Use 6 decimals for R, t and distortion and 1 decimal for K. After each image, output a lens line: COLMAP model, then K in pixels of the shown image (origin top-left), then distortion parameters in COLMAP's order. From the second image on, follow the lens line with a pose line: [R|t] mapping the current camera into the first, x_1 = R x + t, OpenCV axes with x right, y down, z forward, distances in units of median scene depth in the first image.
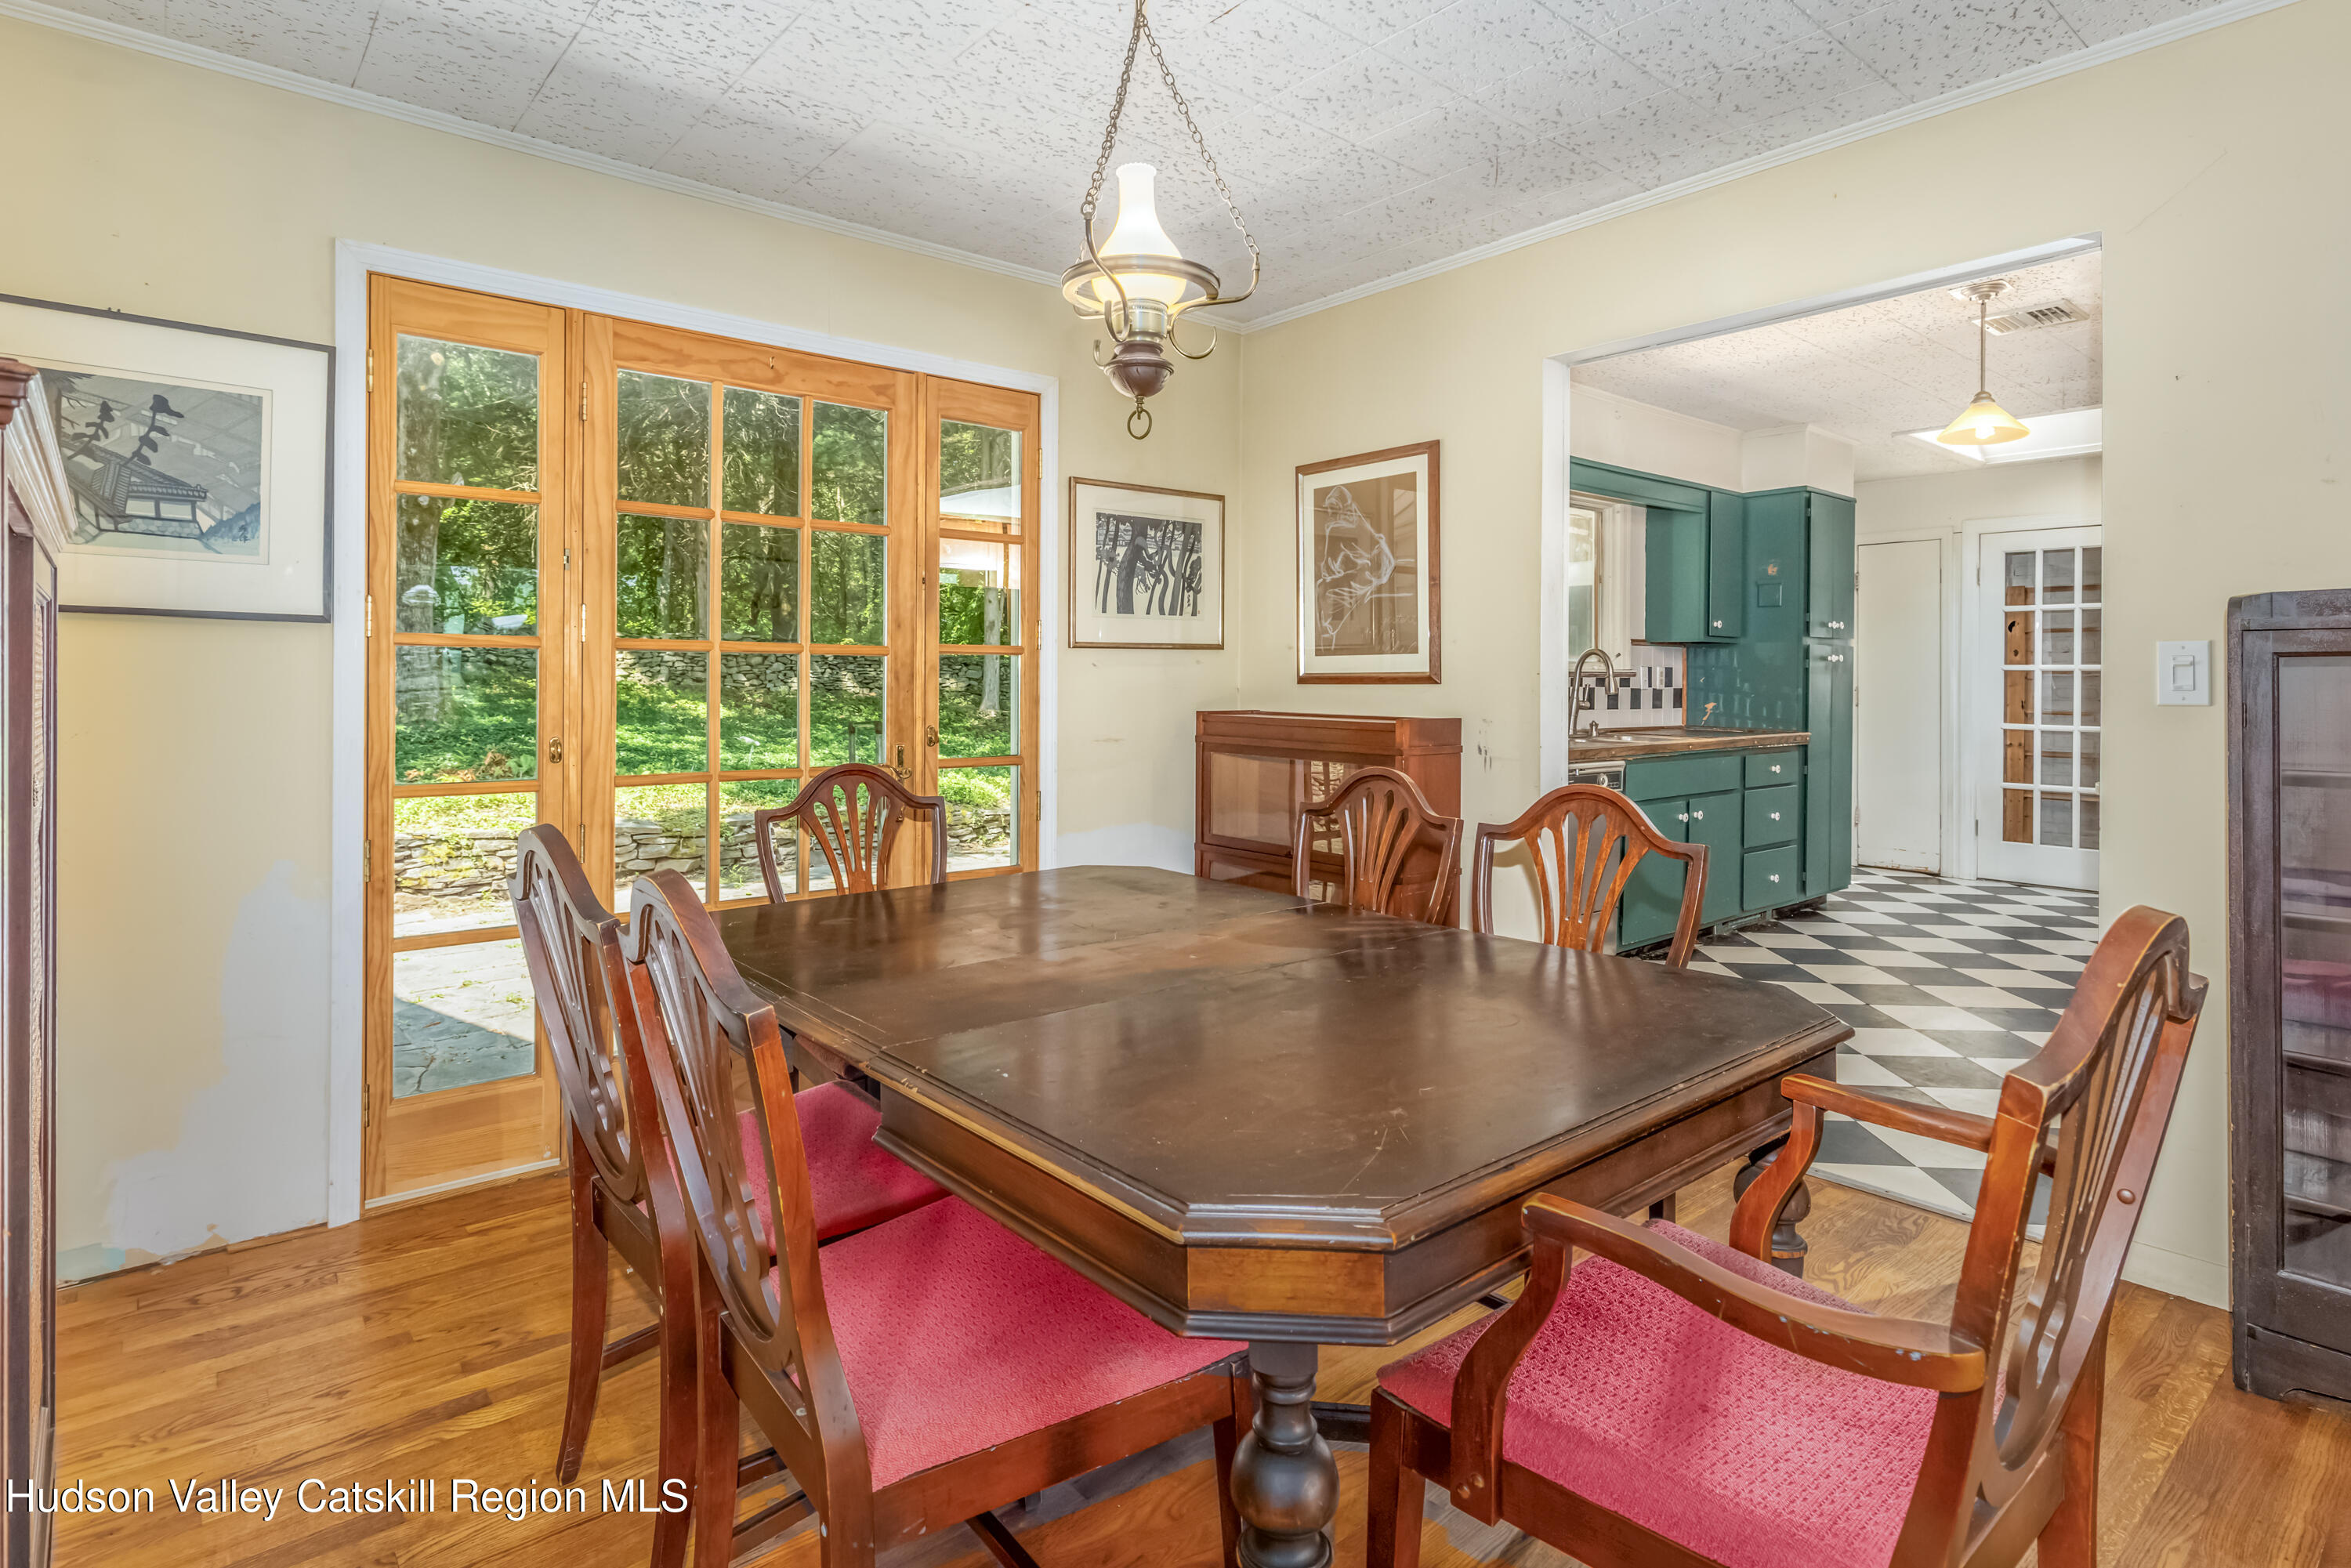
lens RADIAL K [[1211.2, 0, 1164.3], [0, 1211.2, 685.5], [0, 0, 1]] dist [0.005911, -0.002364]
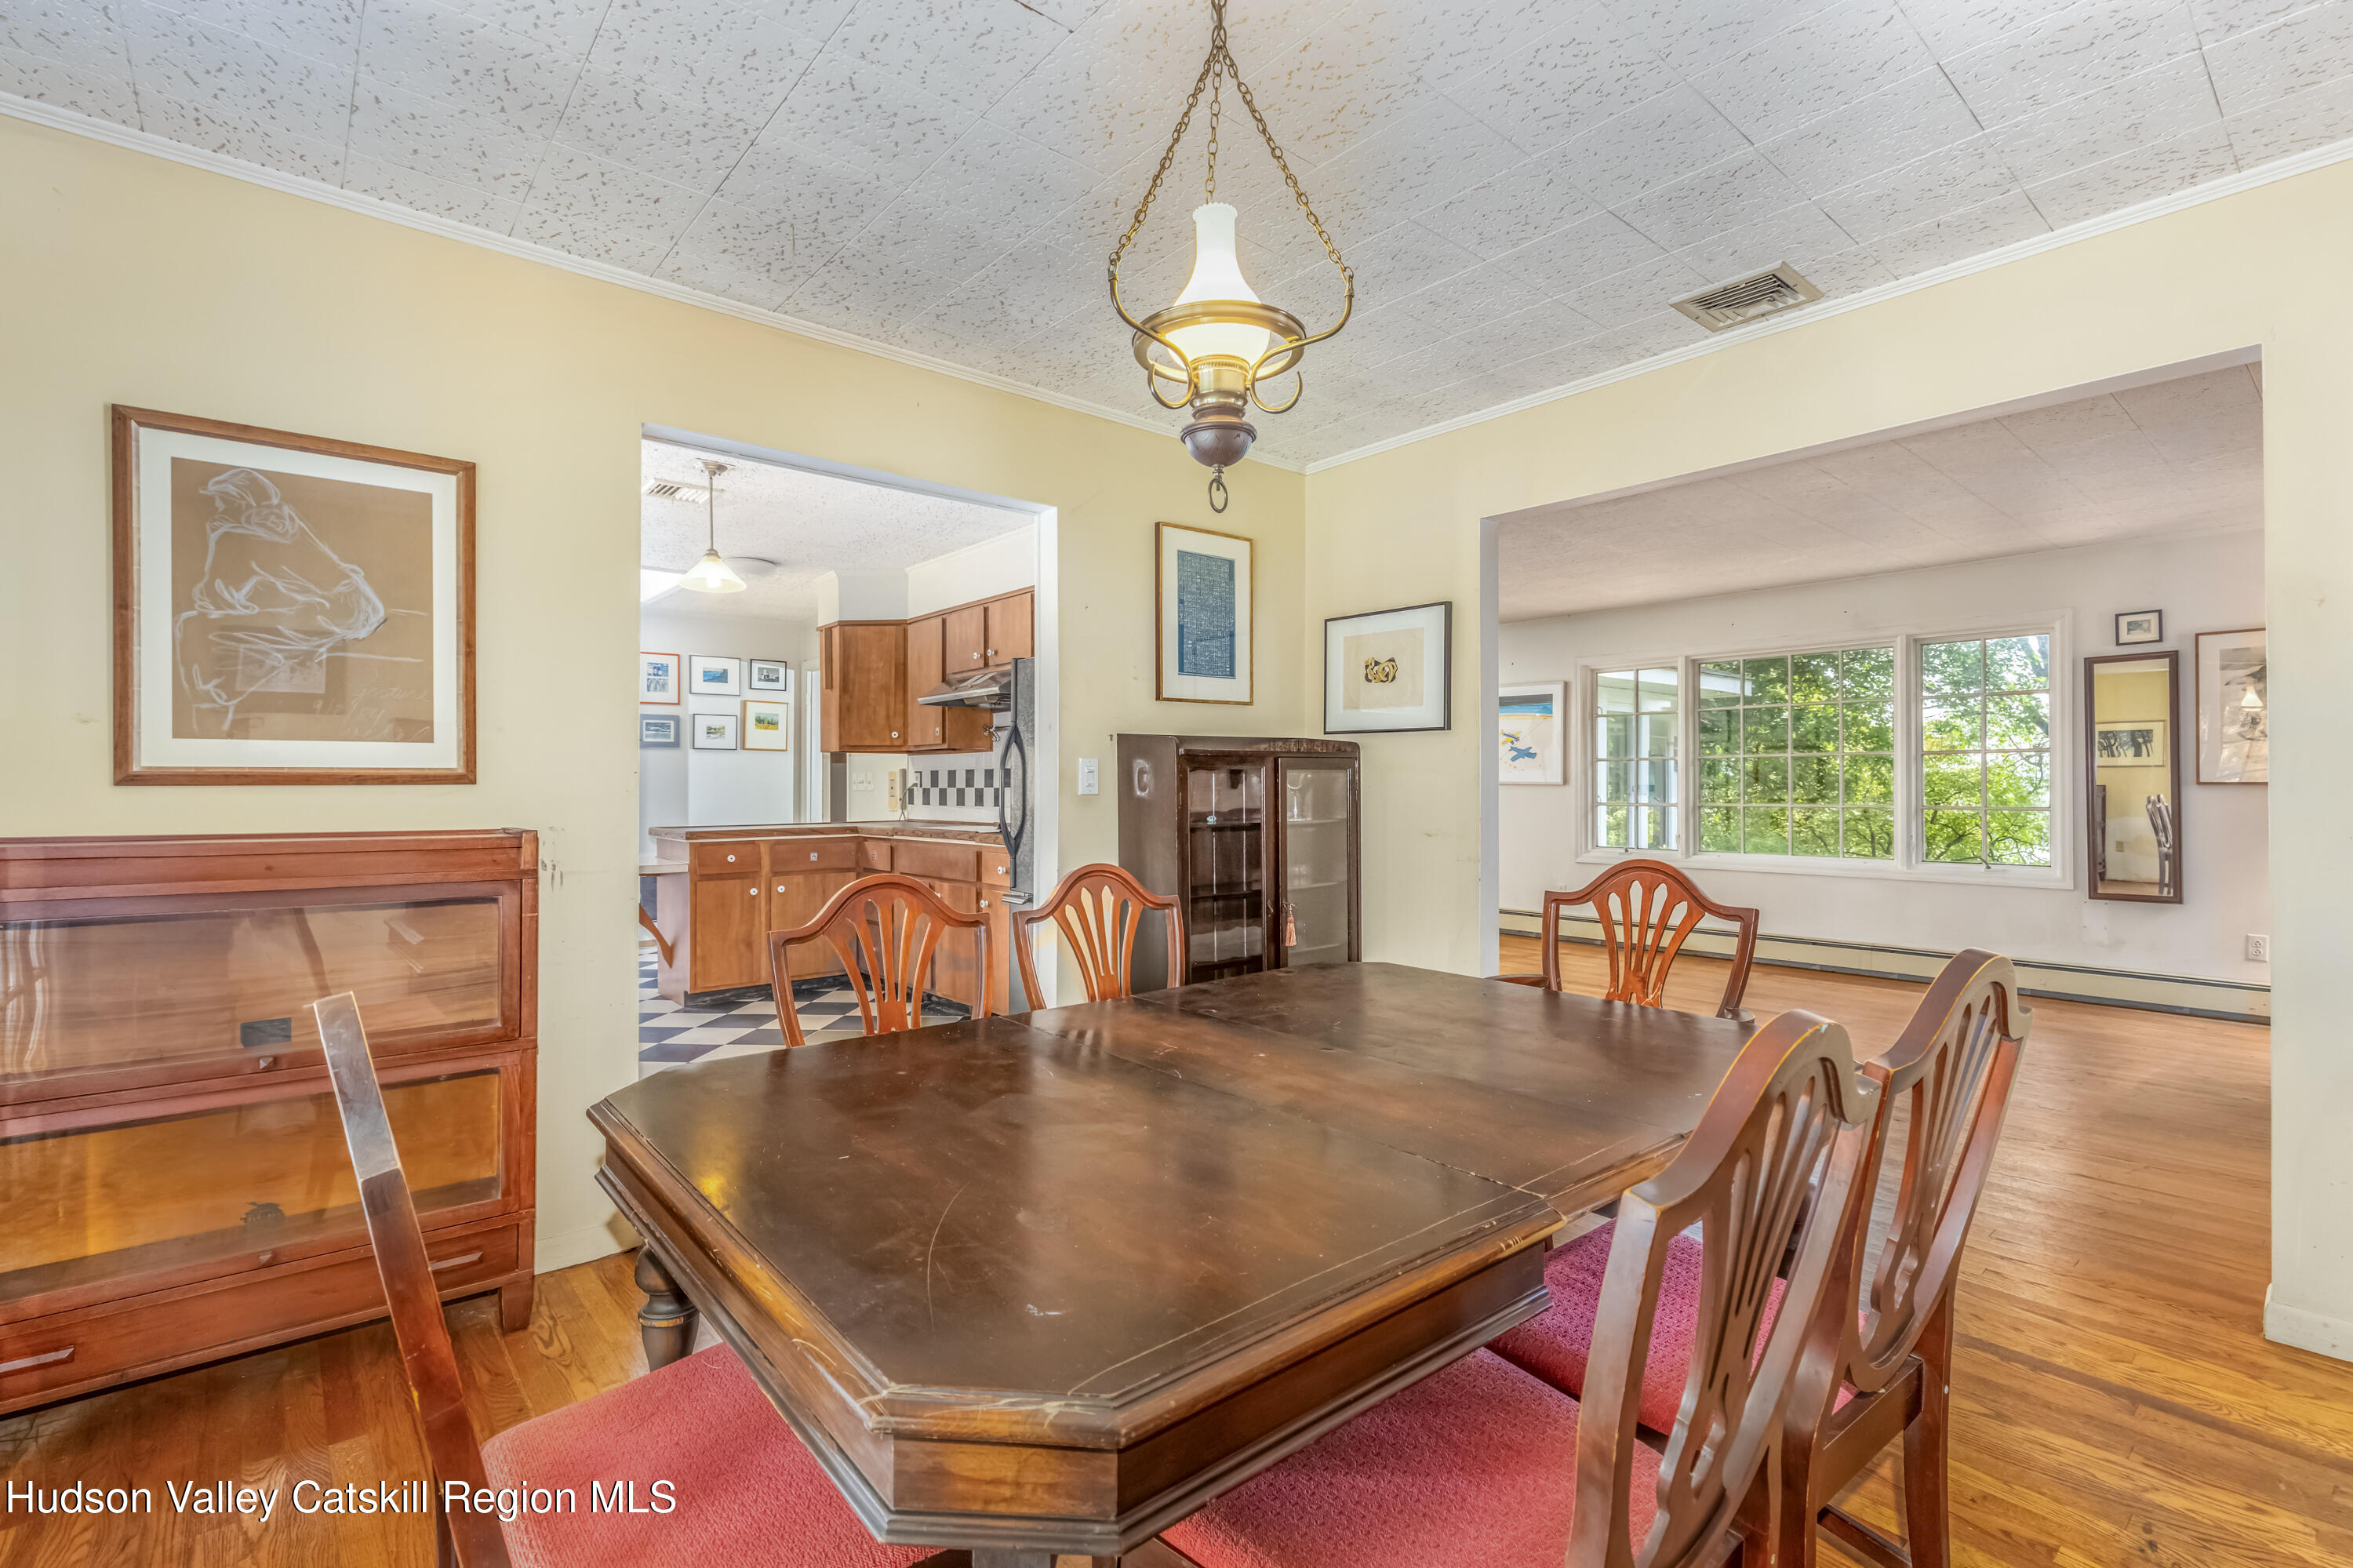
lens RADIAL K [[1076.9, 0, 1185.9], [0, 1076.9, 769.2], [0, 0, 1]] dist [0.003950, -0.001160]
pose [[-0.010167, 0.014819, 0.999839, -0.587748], [0.003637, 0.999884, -0.014782, 0.000908], [-0.999942, 0.003486, -0.010219, 0.732004]]
